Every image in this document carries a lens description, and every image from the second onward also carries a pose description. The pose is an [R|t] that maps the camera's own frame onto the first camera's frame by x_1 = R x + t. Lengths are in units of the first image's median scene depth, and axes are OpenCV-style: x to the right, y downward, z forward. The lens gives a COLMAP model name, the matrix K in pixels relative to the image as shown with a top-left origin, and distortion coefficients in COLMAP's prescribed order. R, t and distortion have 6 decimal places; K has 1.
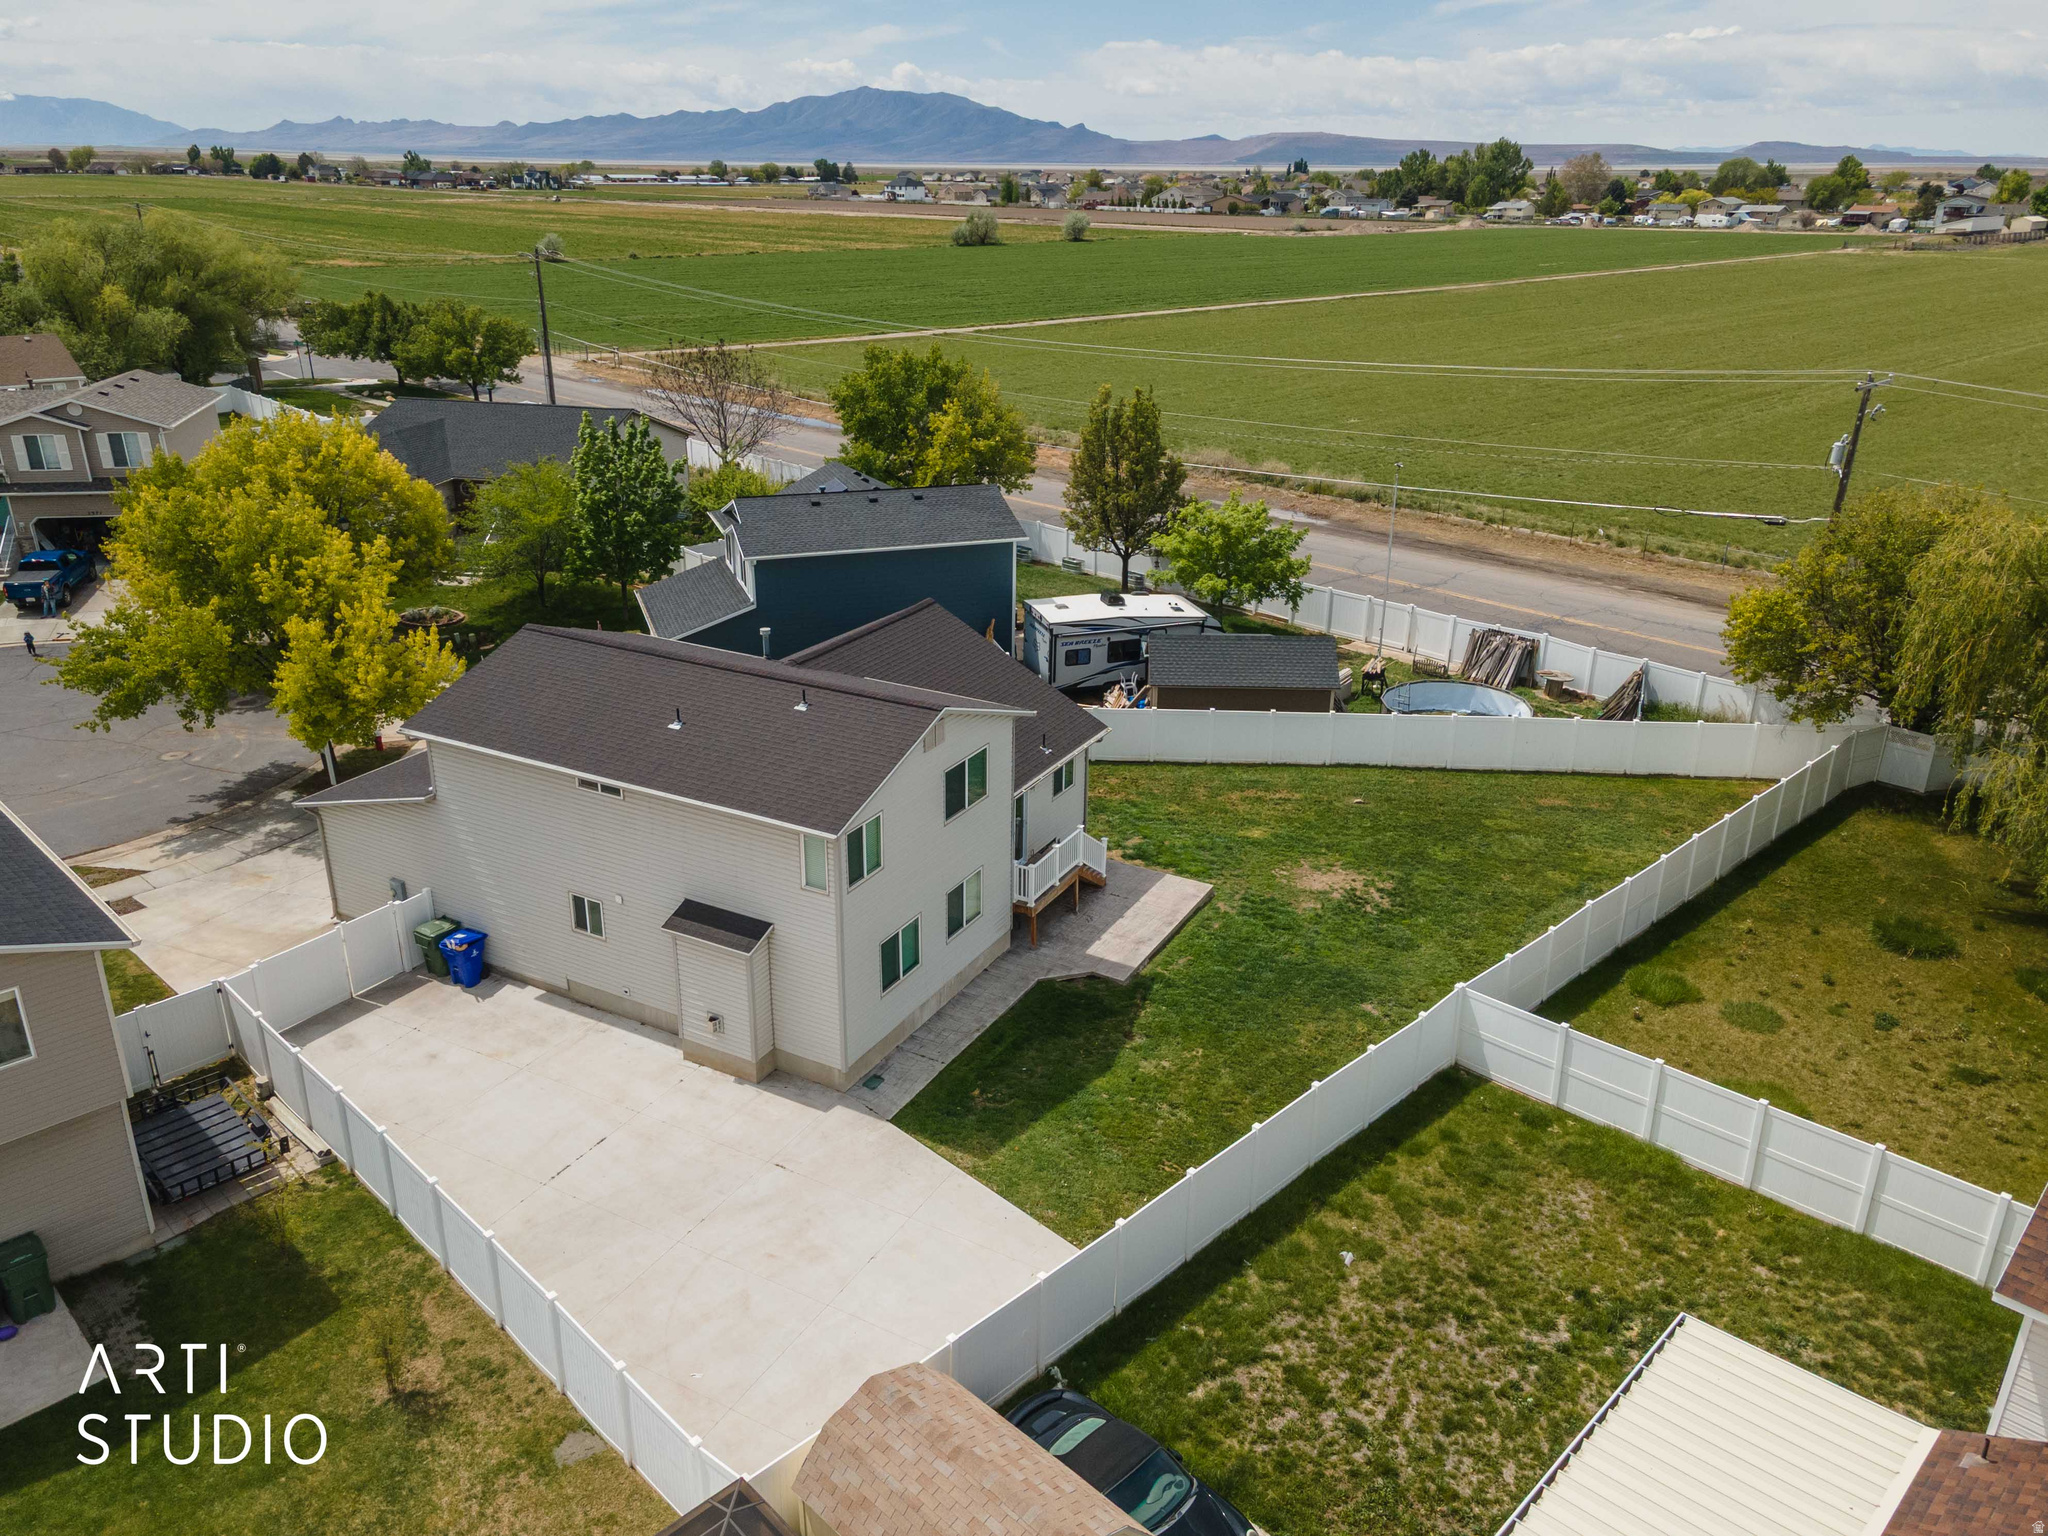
lens RADIAL K [[1503.5, 0, 1000.3], [0, 1503.5, 789.3], [0, 0, 1]] dist [0.031068, 0.002410]
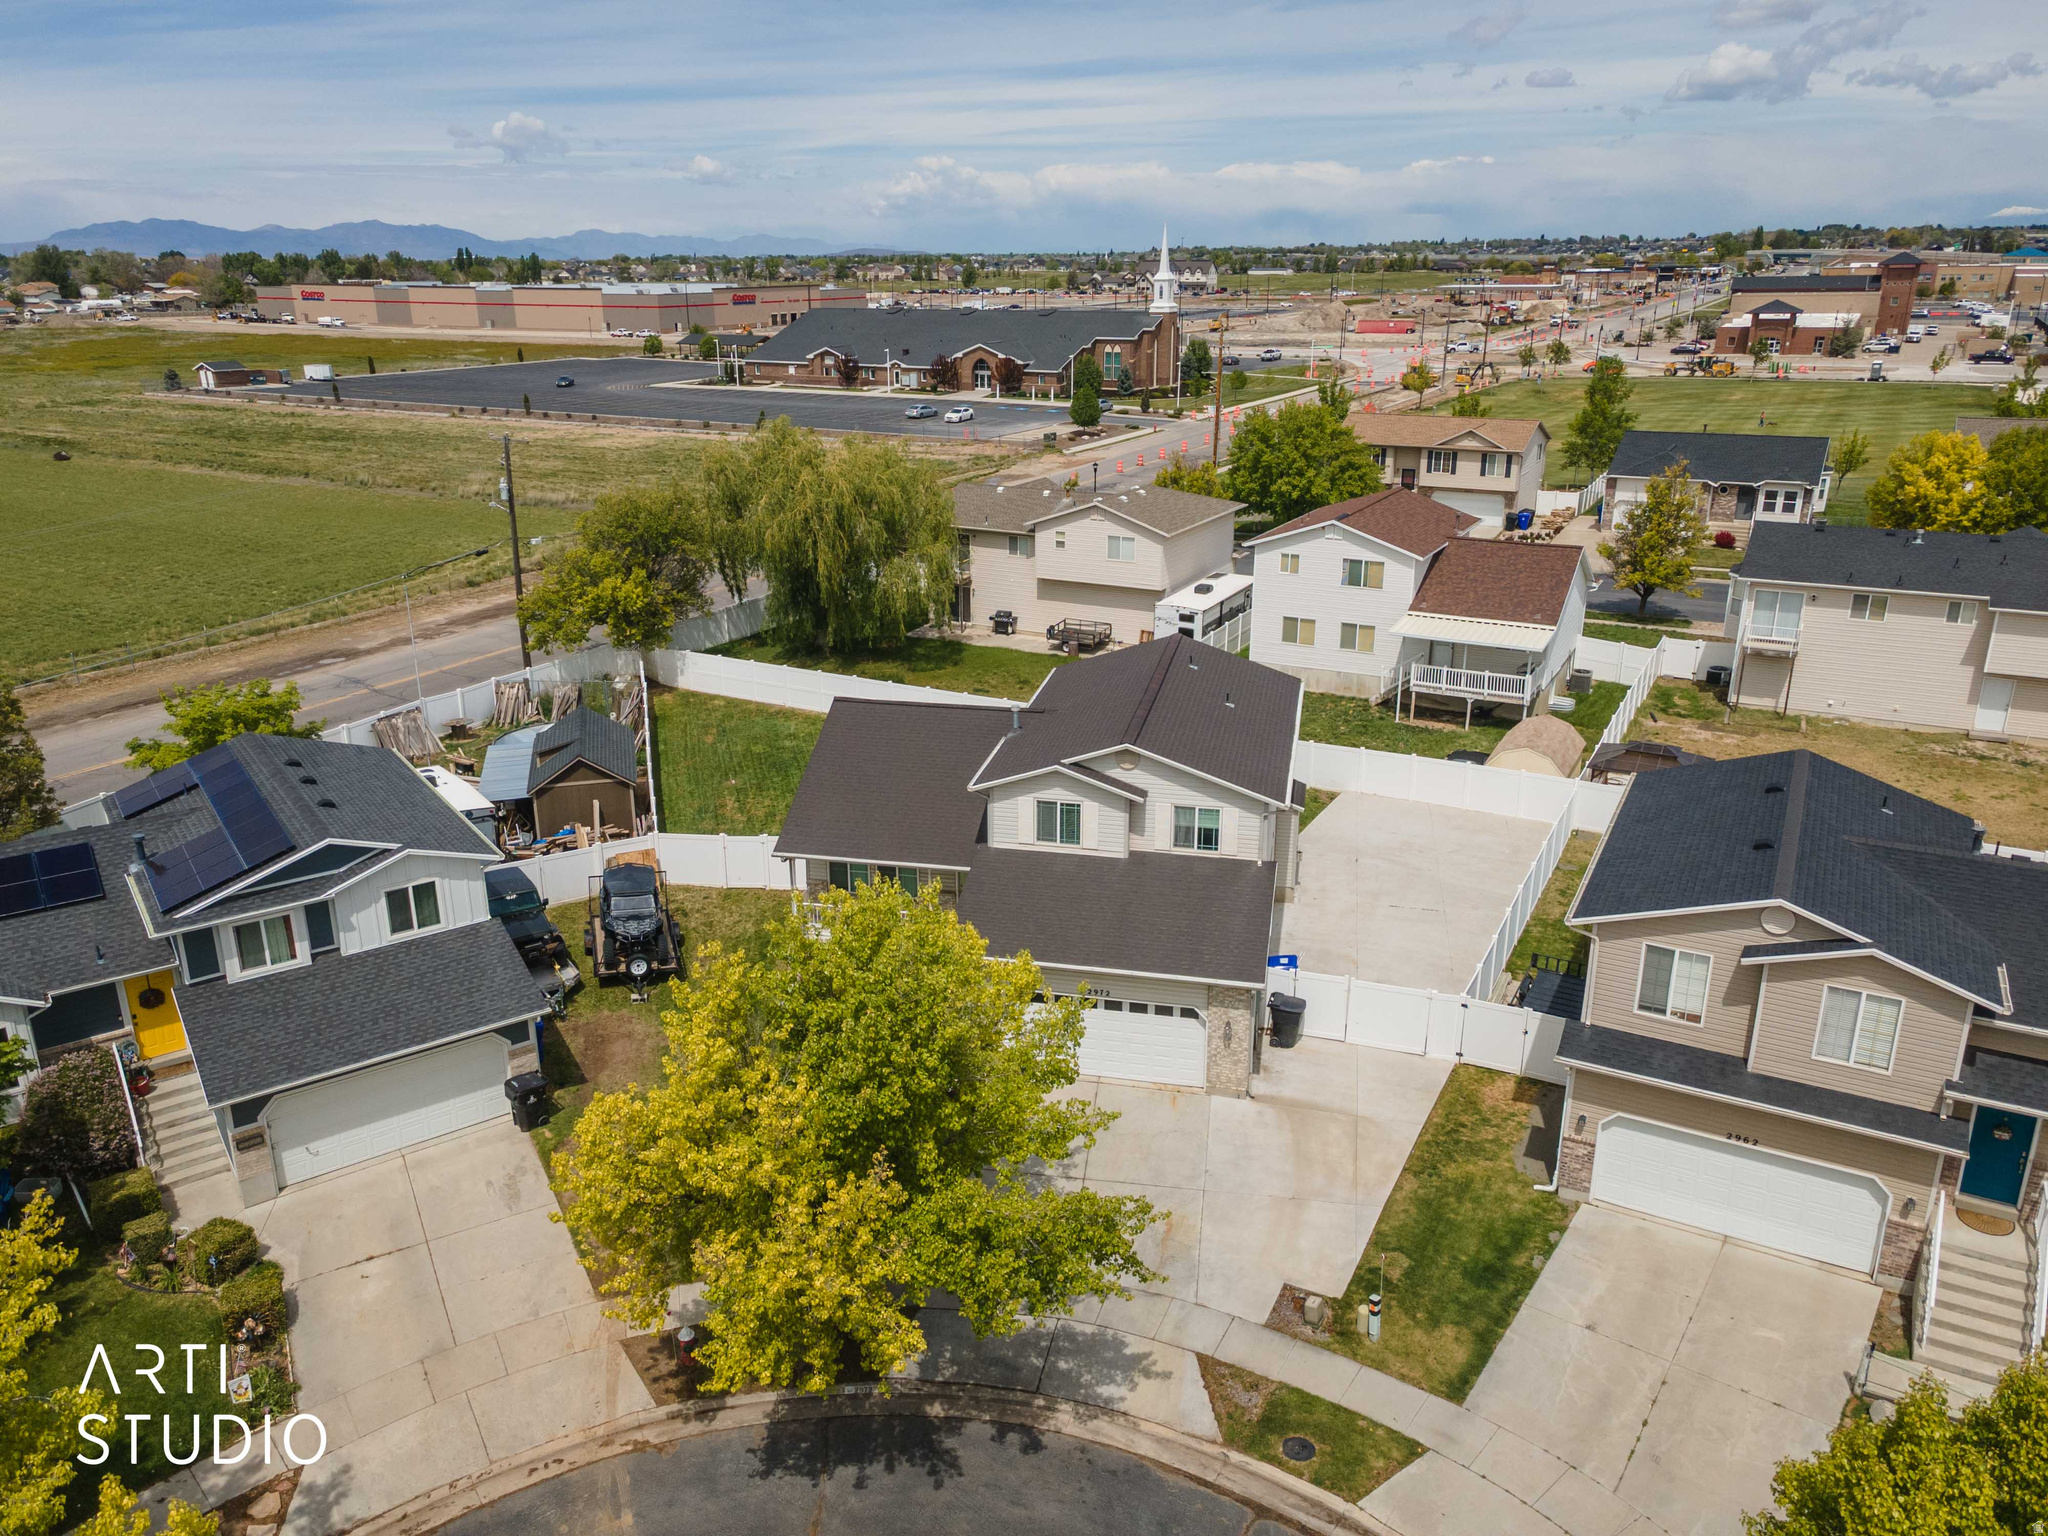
lens RADIAL K [[1512.1, 0, 1024.0], [0, 1512.1, 768.0], [0, 0, 1]] dist [0.011007, -0.001770]
pose [[-0.297369, -0.313455, 0.901841, -1.590422], [0.371575, 0.832108, 0.411739, -0.708137], [-0.879491, 0.457540, -0.130971, 1.544806]]
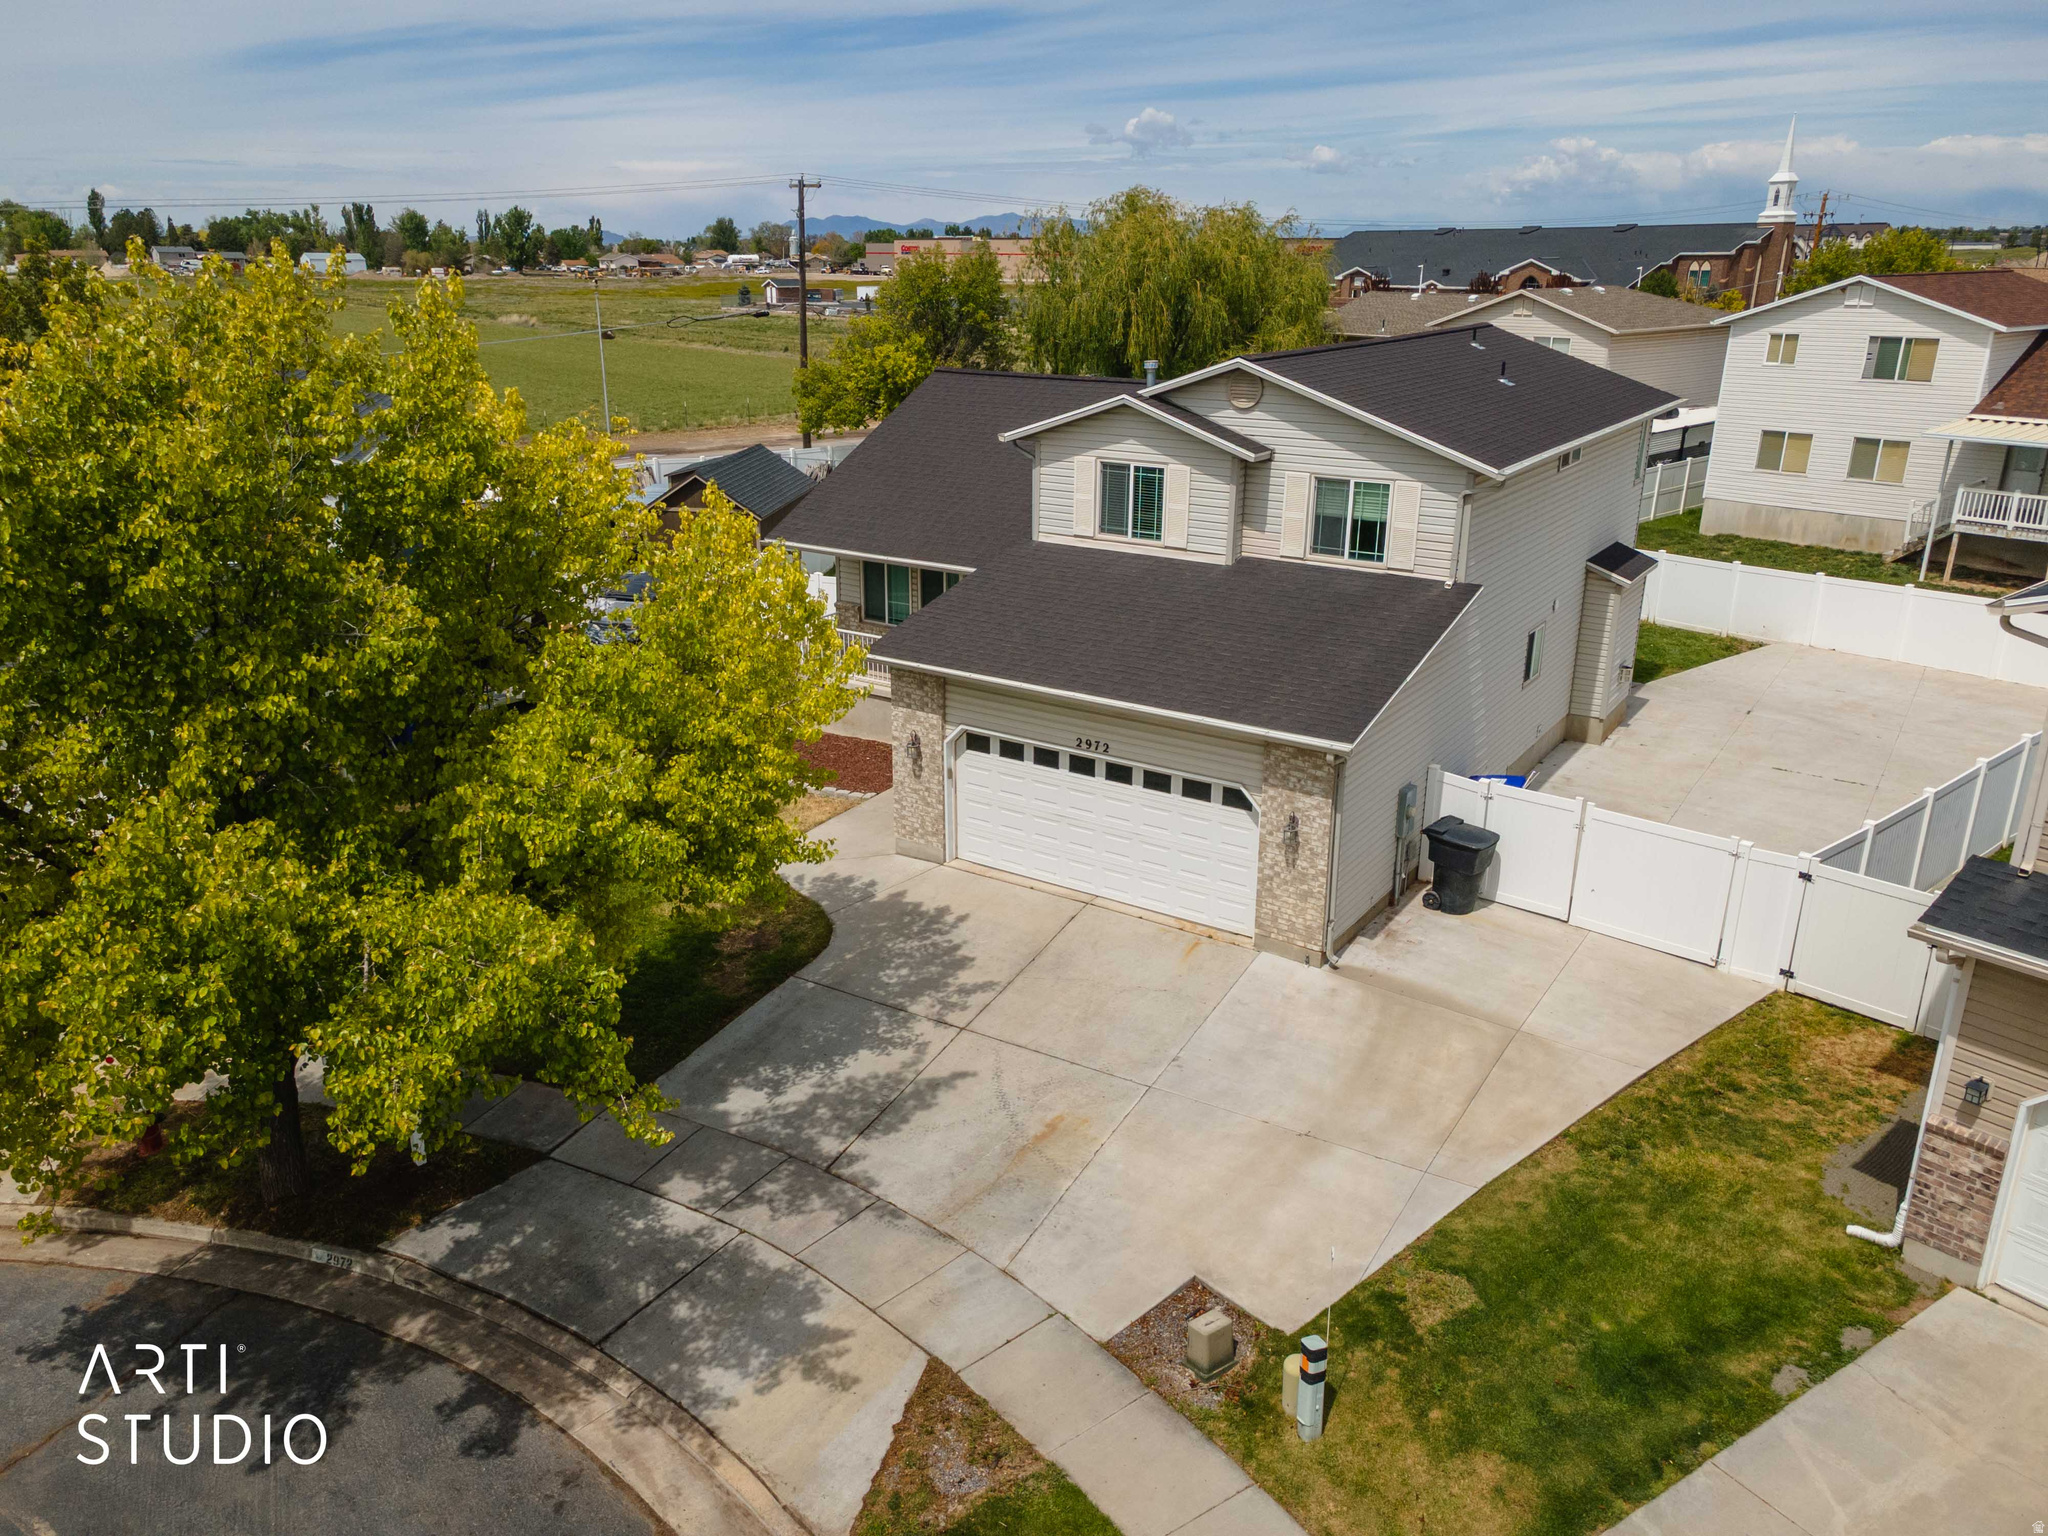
lens RADIAL K [[1503.5, 0, 1000.3], [0, 1503.5, 789.3], [0, 0, 1]] dist [0.031068, 0.002410]
pose [[0.088599, -0.343167, 0.935086, -1.226010], [0.387914, 0.876549, 0.284930, -0.213793], [-0.917427, 0.337489, 0.210781, 1.302243]]
